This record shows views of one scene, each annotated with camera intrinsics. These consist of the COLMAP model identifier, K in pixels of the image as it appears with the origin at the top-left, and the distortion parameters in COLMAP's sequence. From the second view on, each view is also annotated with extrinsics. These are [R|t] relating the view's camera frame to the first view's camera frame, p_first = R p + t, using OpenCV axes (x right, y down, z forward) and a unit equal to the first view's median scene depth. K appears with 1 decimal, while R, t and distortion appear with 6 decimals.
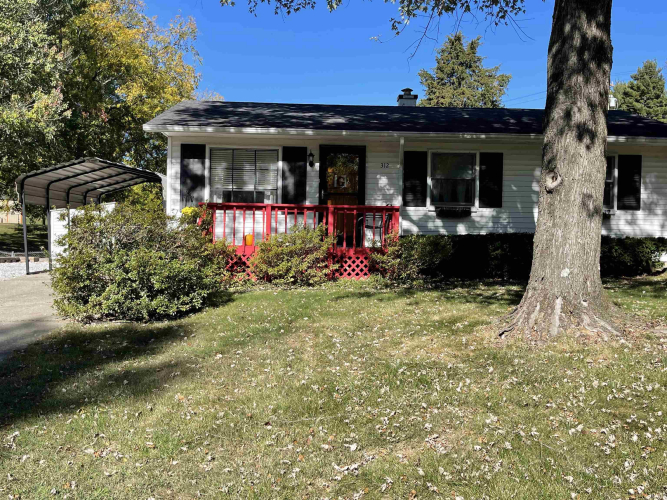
lens RADIAL K [[687.7, 0, 337.5], [0, 687.7, 250.2], [0, 0, 1]] dist [0.021230, 0.000000]
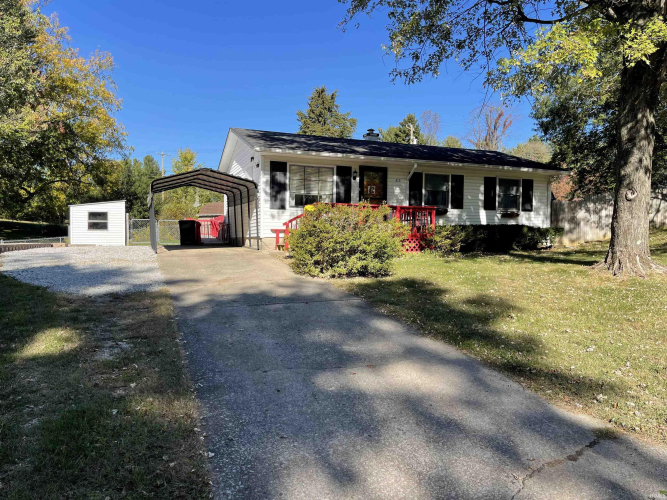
lens RADIAL K [[509.4, 0, 332.7], [0, 509.4, 244.5], [0, 0, 1]] dist [0.029344, -0.030869]
pose [[0.951365, -0.005042, 0.308026, -0.430792], [0.002798, 0.999966, 0.007725, 0.011516], [-0.308054, -0.006487, 0.951347, -0.047930]]
